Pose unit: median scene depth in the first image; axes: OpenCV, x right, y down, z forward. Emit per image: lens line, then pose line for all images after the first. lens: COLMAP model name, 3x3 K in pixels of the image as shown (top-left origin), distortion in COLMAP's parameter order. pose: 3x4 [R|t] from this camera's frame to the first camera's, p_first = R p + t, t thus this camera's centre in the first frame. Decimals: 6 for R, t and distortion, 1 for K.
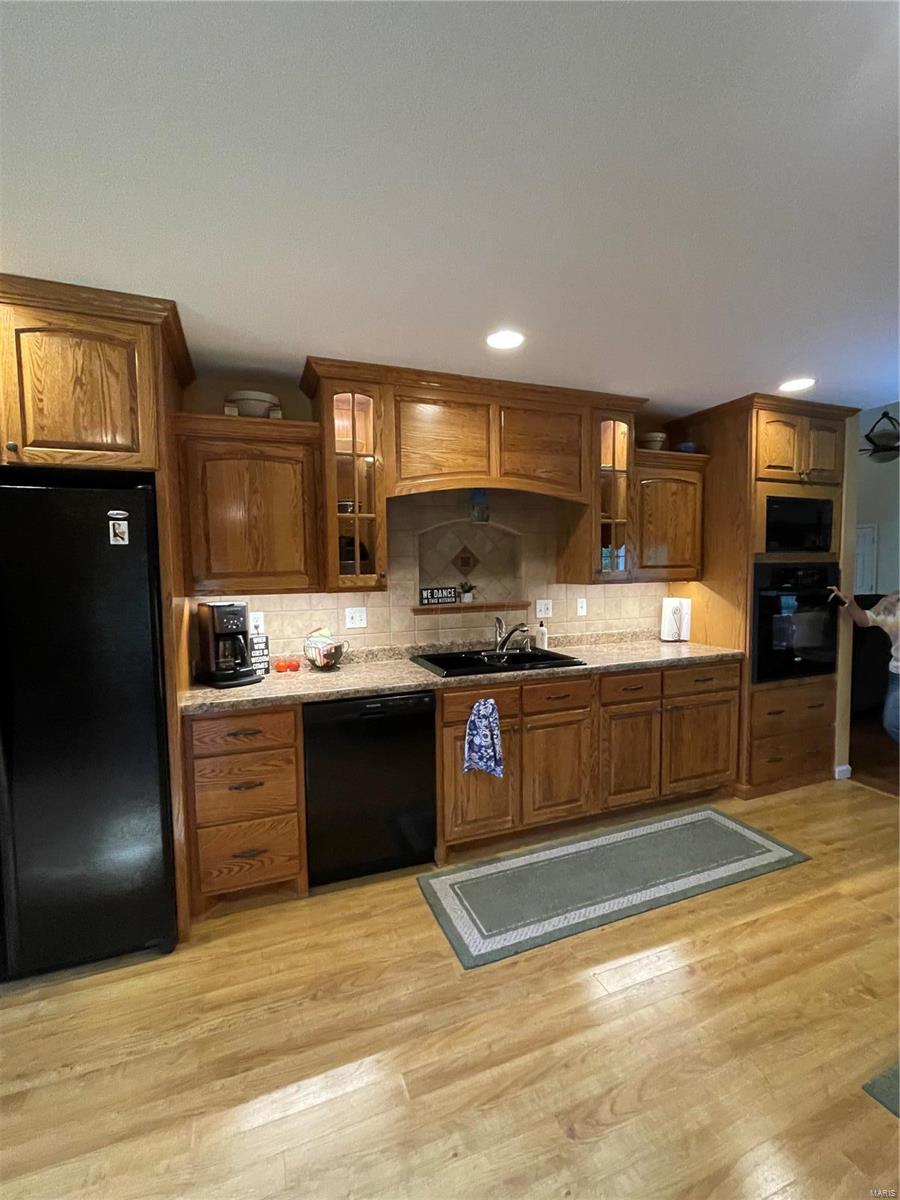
lens RADIAL K [[522.7, 0, 449.6], [0, 522.7, 602.2], [0, 0, 1]] dist [-0.000512, -0.000068]
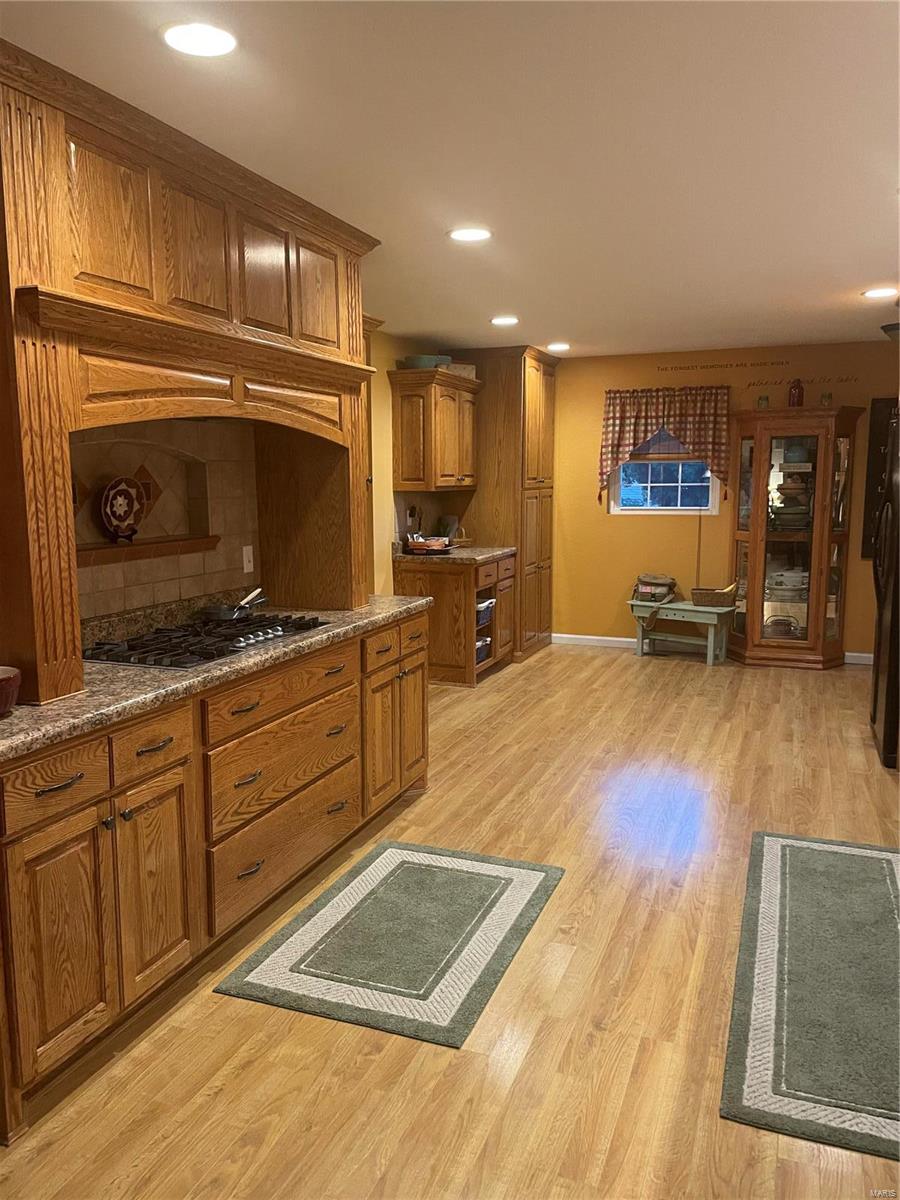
lens RADIAL K [[923.7, 0, 451.3], [0, 923.7, 605.3], [0, 0, 1]] dist [0.188845, -0.251489]
pose [[-0.668042, 0.120363, -0.734324, 2.068313], [-0.035578, 0.980536, 0.193087, -0.171289], [0.743272, 0.155116, -0.650757, 1.809113]]
